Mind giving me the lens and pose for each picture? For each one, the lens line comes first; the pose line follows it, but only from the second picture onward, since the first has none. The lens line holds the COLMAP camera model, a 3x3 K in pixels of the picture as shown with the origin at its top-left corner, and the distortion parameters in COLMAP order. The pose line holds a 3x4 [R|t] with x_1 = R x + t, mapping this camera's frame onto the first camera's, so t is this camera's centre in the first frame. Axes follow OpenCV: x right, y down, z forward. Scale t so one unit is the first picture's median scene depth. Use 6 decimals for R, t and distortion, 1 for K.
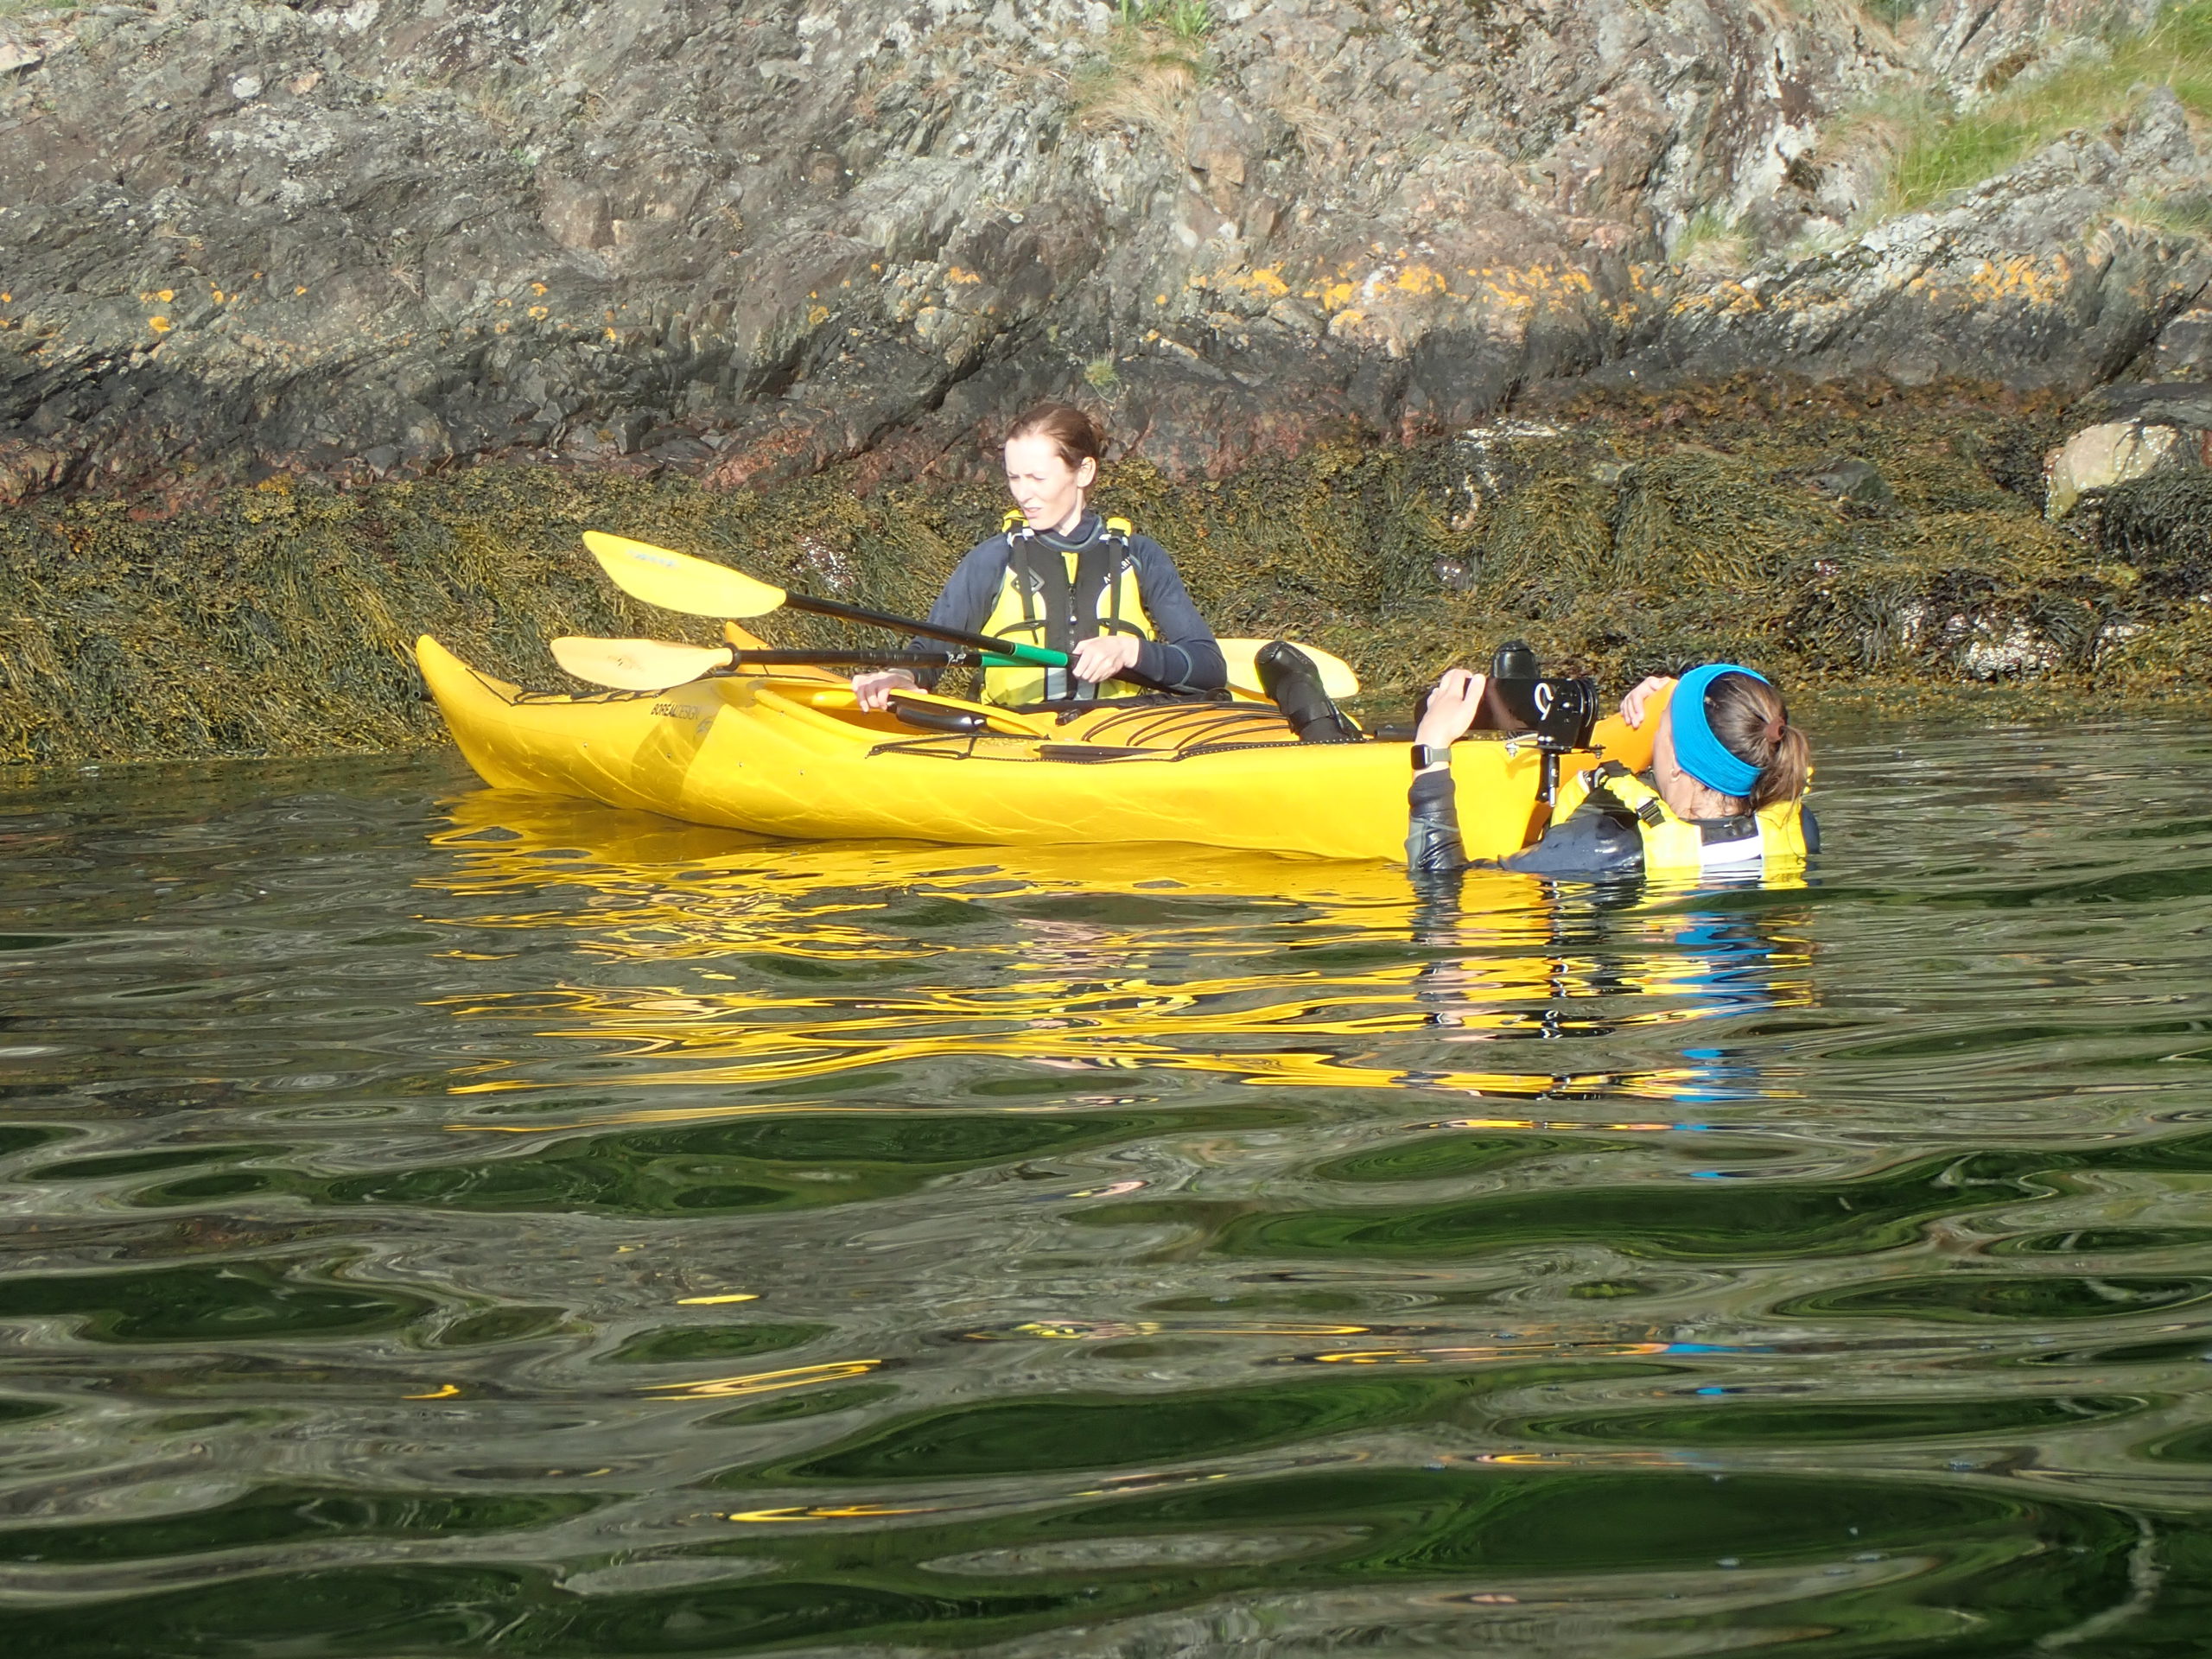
lens RADIAL K [[5387.1, 0, 1106.0], [0, 5387.1, 829.5], [0, 0, 1]] dist [0.062279, -0.481295]
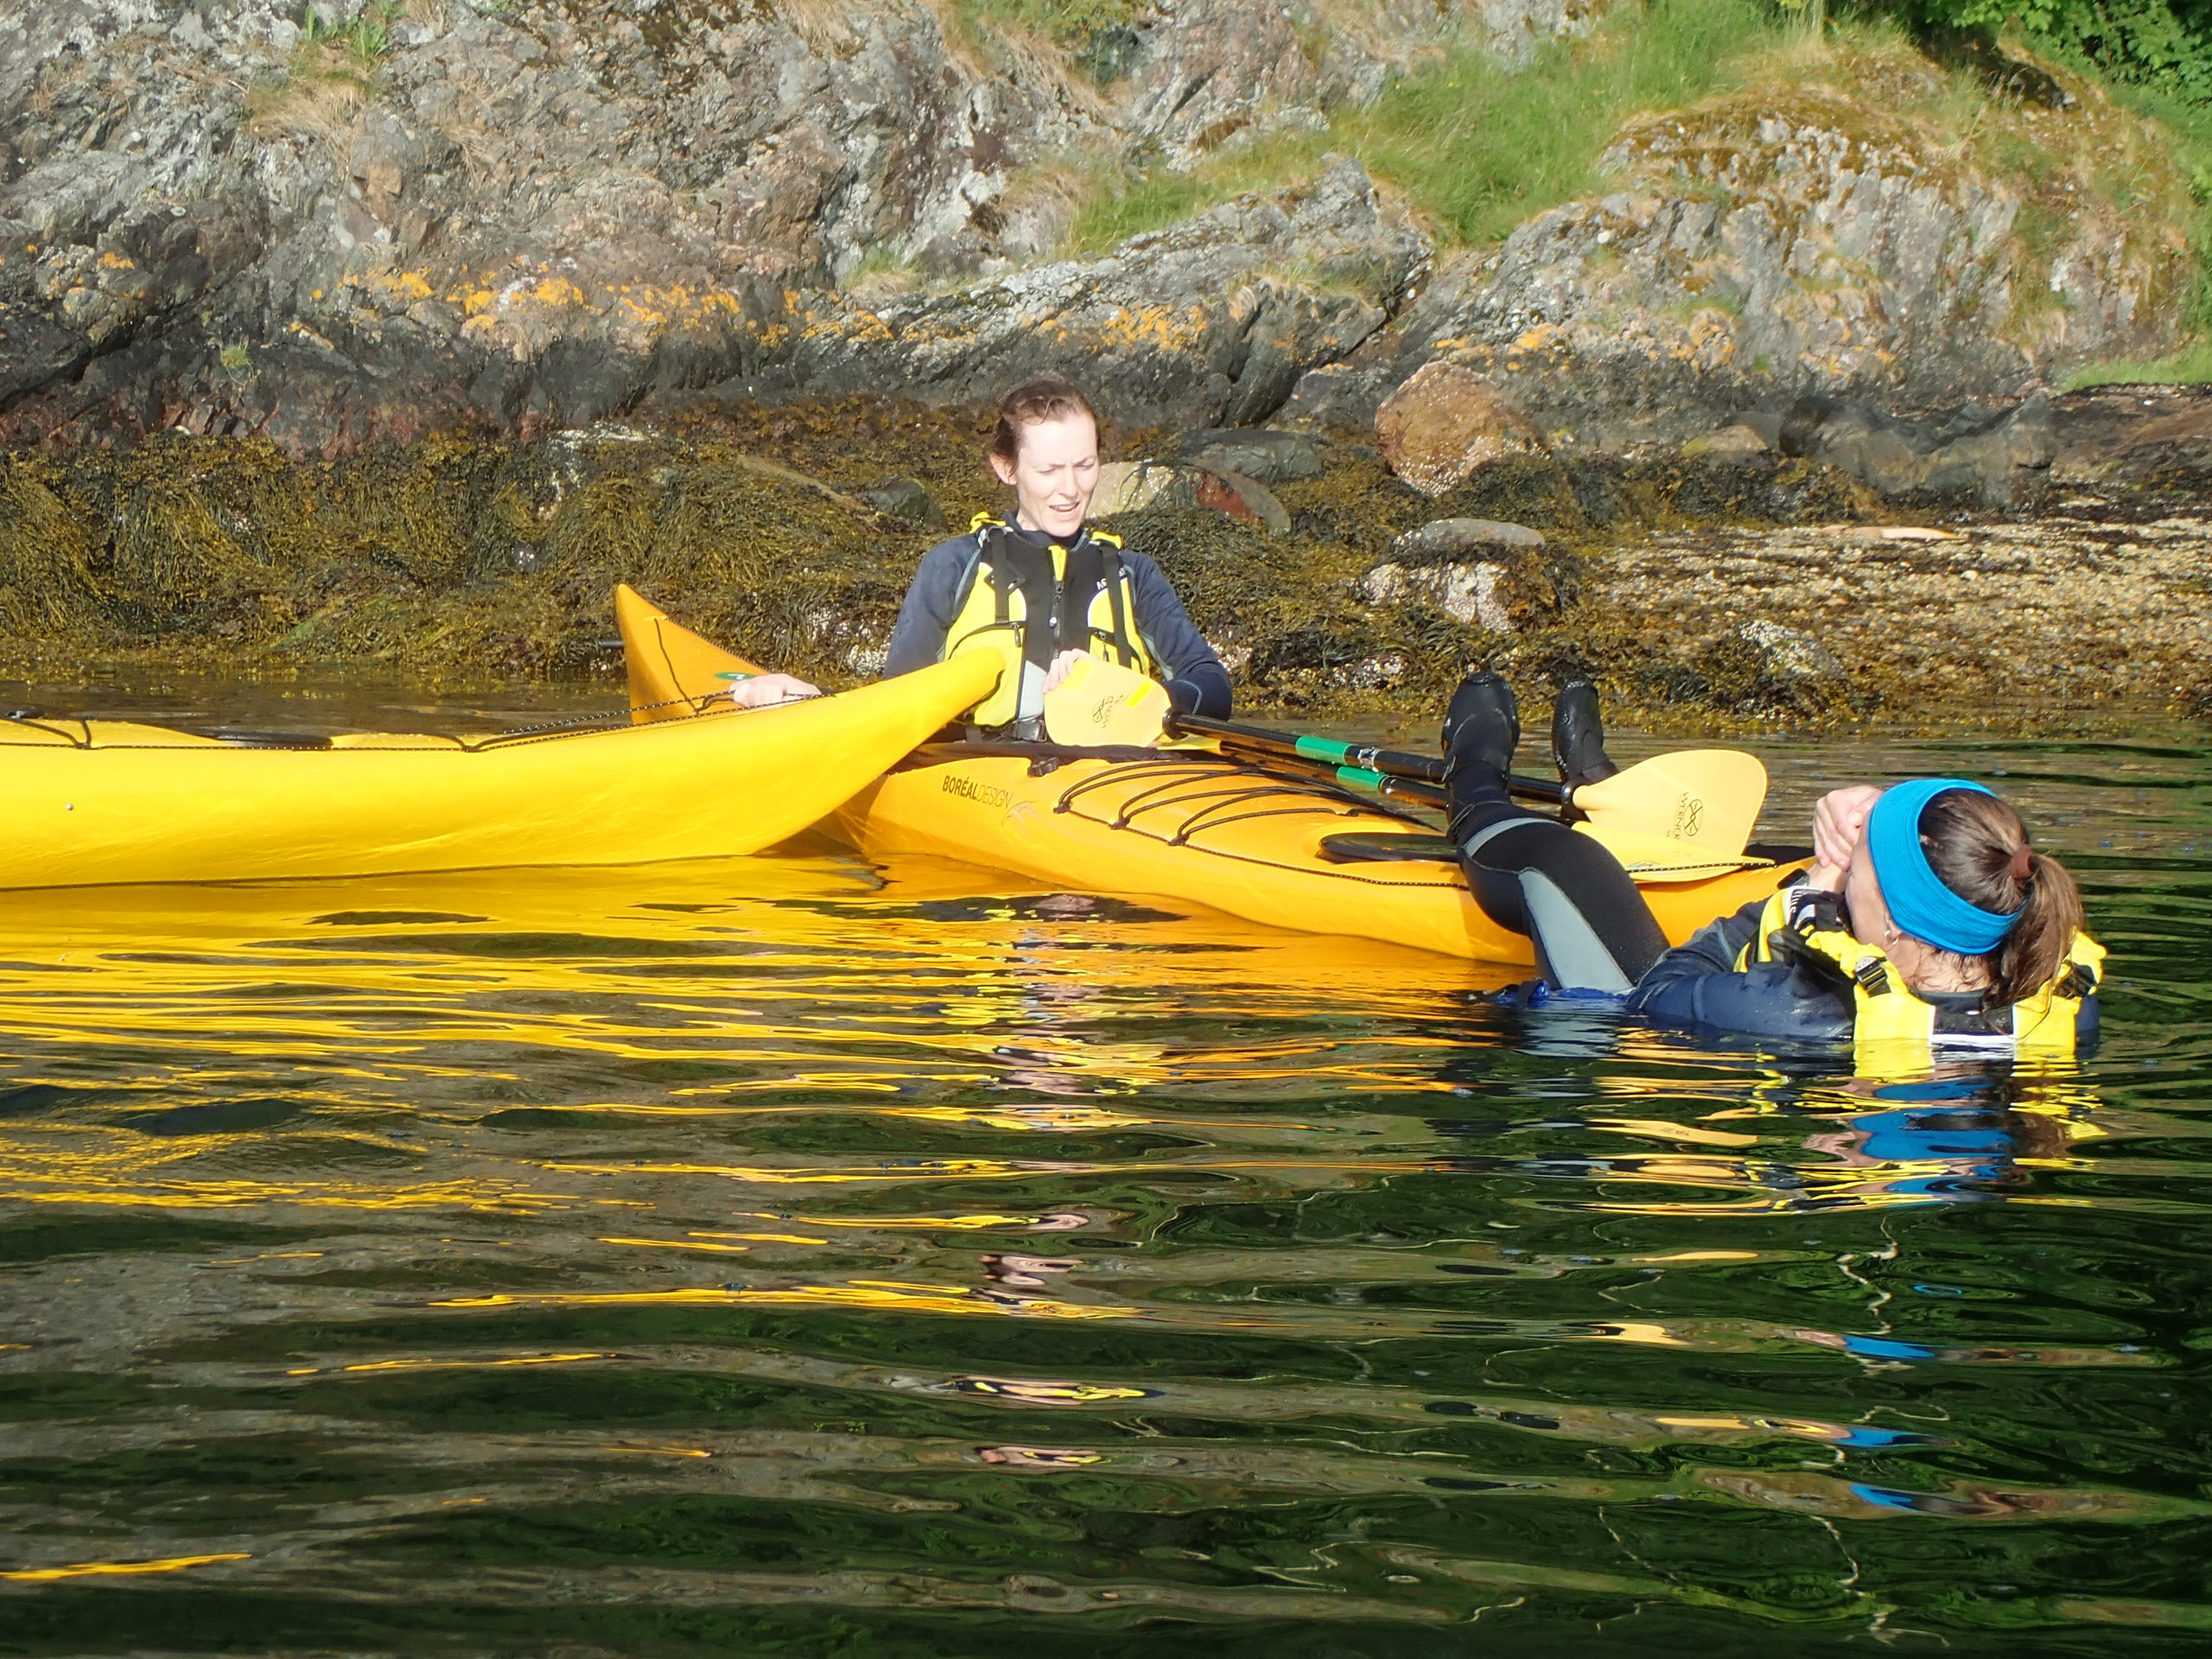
lens RADIAL K [[5387.1, 0, 1106.0], [0, 5387.1, 829.5], [0, 0, 1]] dist [0.062279, -0.481295]
pose [[0.996824, 0.060586, 0.051691, 0.120304], [-0.060727, 0.998154, 0.001162, -0.000220], [-0.051525, -0.004297, 0.998662, -0.109094]]
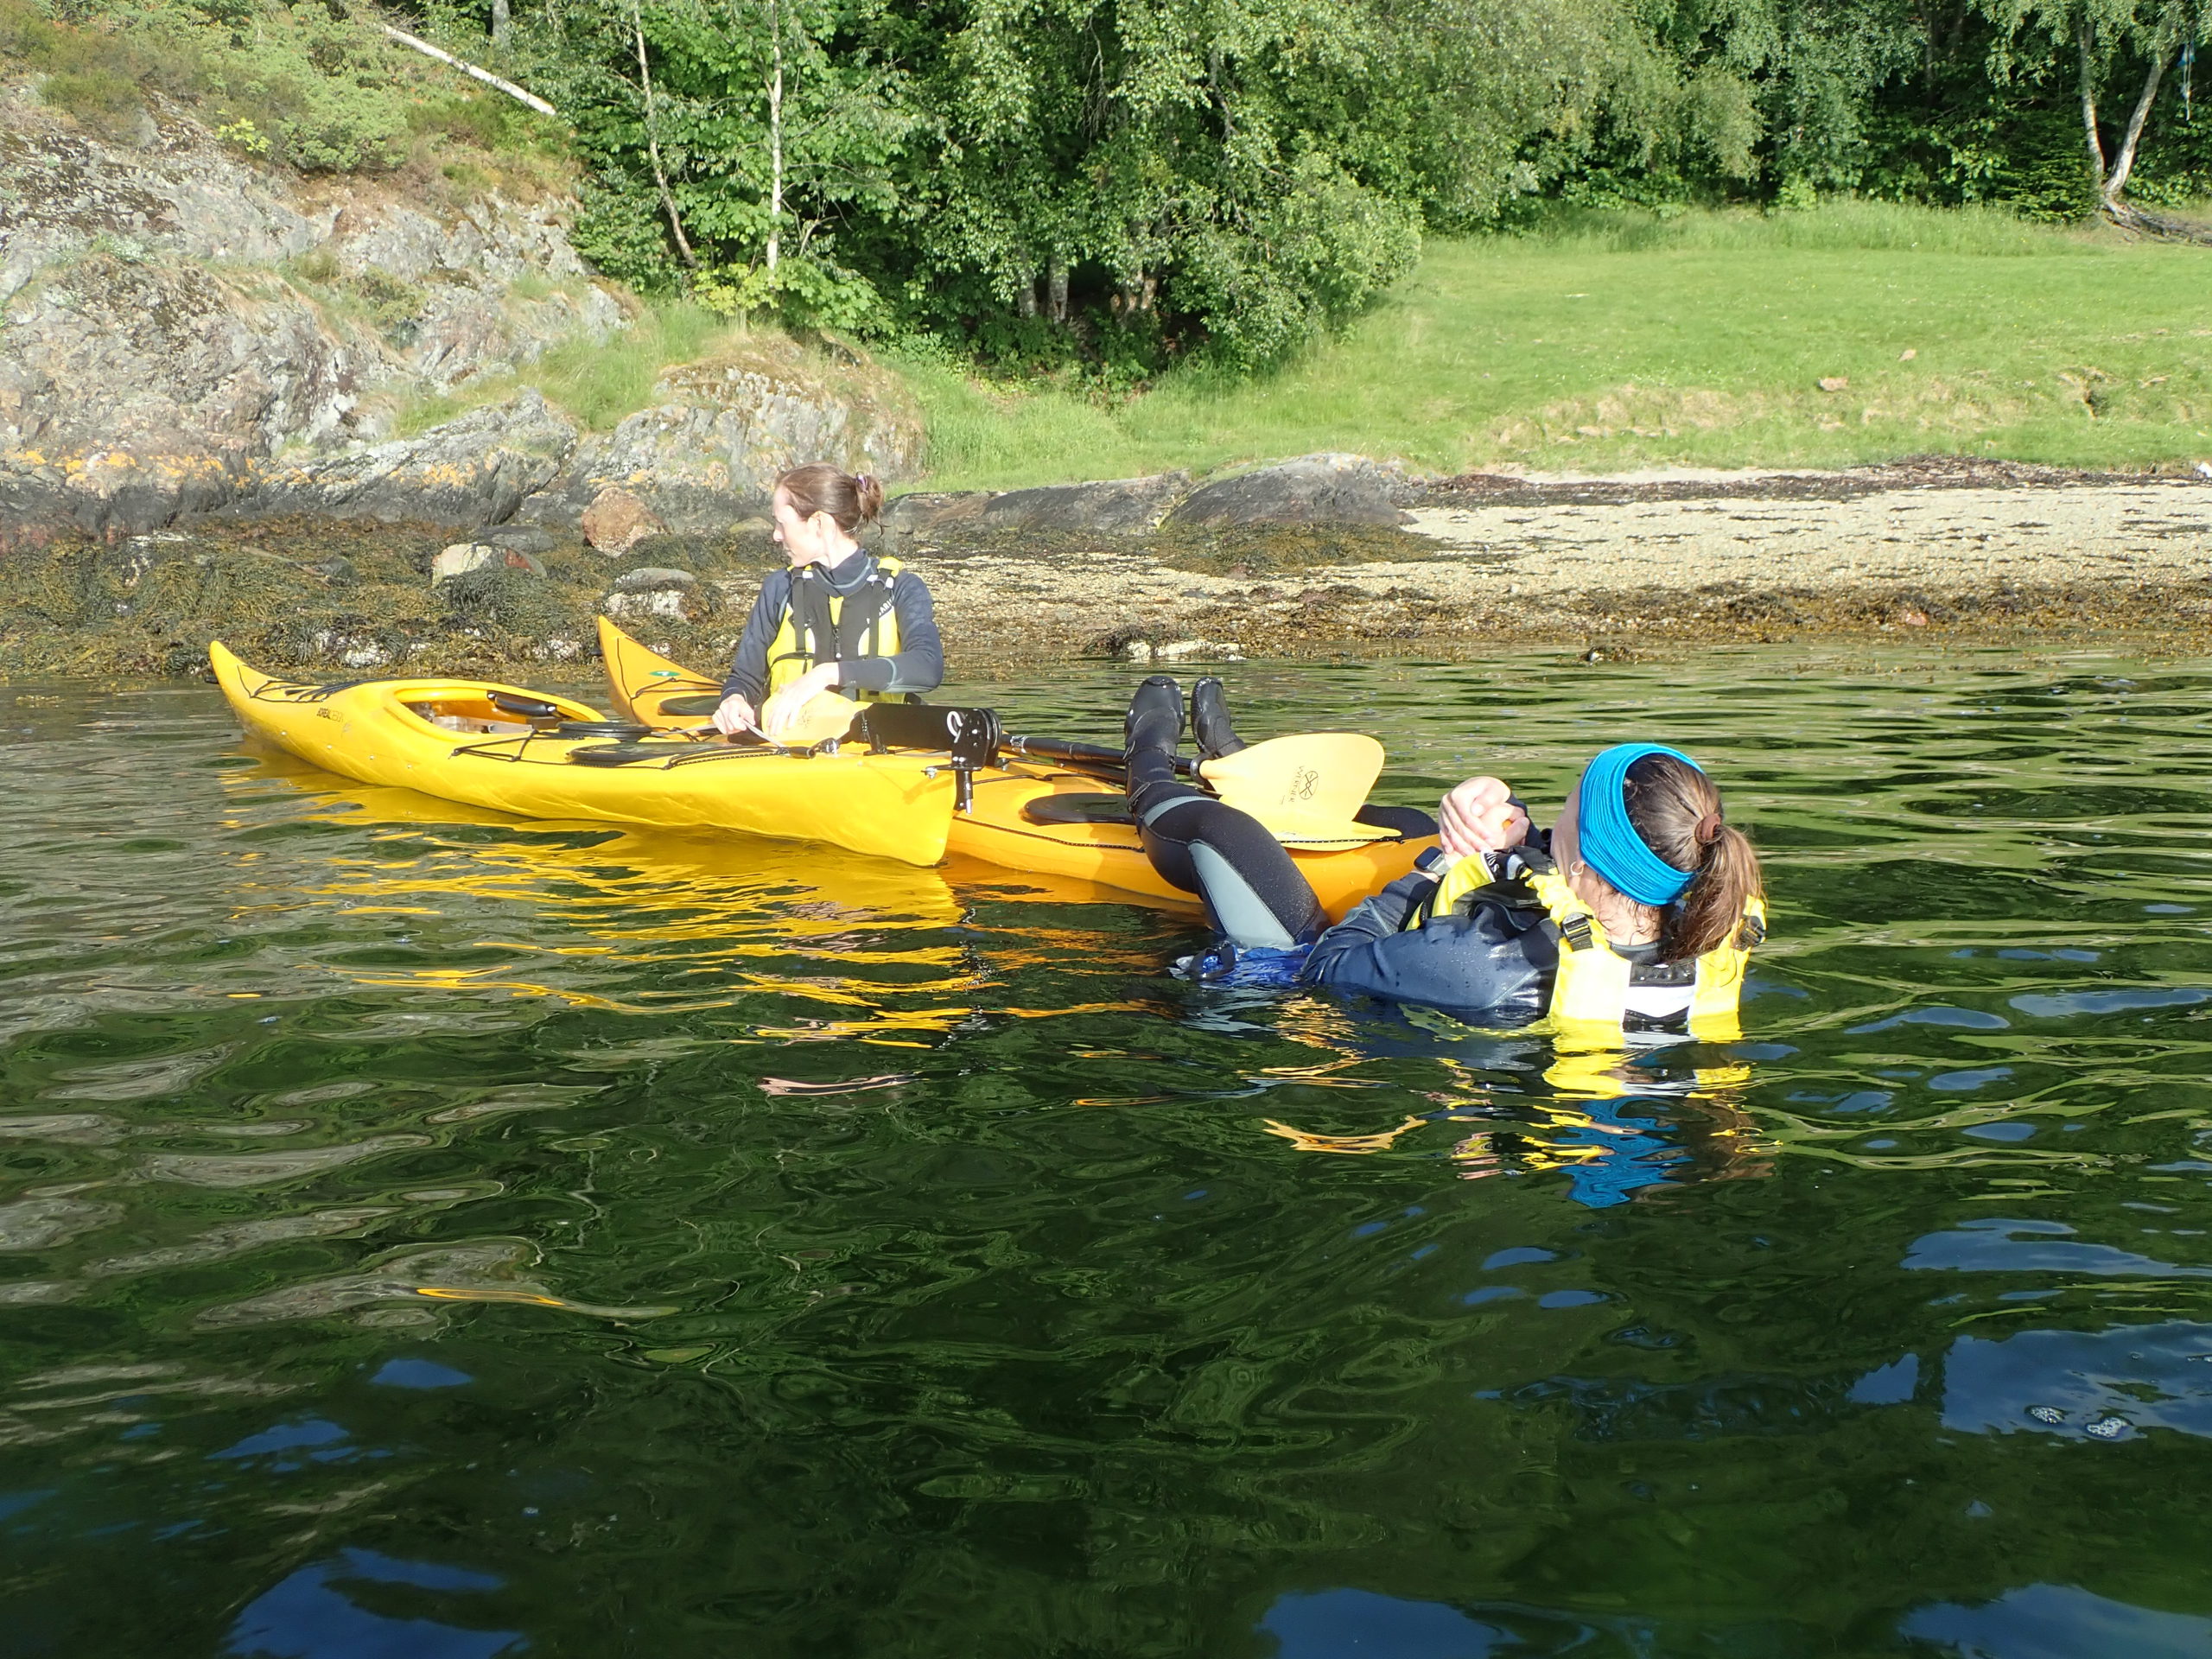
lens RADIAL K [[2301.3, 0, 1106.0], [0, 2301.3, 829.5], [0, 0, 1]] dist [0.024361, -0.028845]
pose [[0.928290, -0.013749, 0.371604, 0.077605], [-0.004331, 0.998849, 0.047776, -0.007541], [-0.371833, -0.045960, 0.927161, 0.062659]]
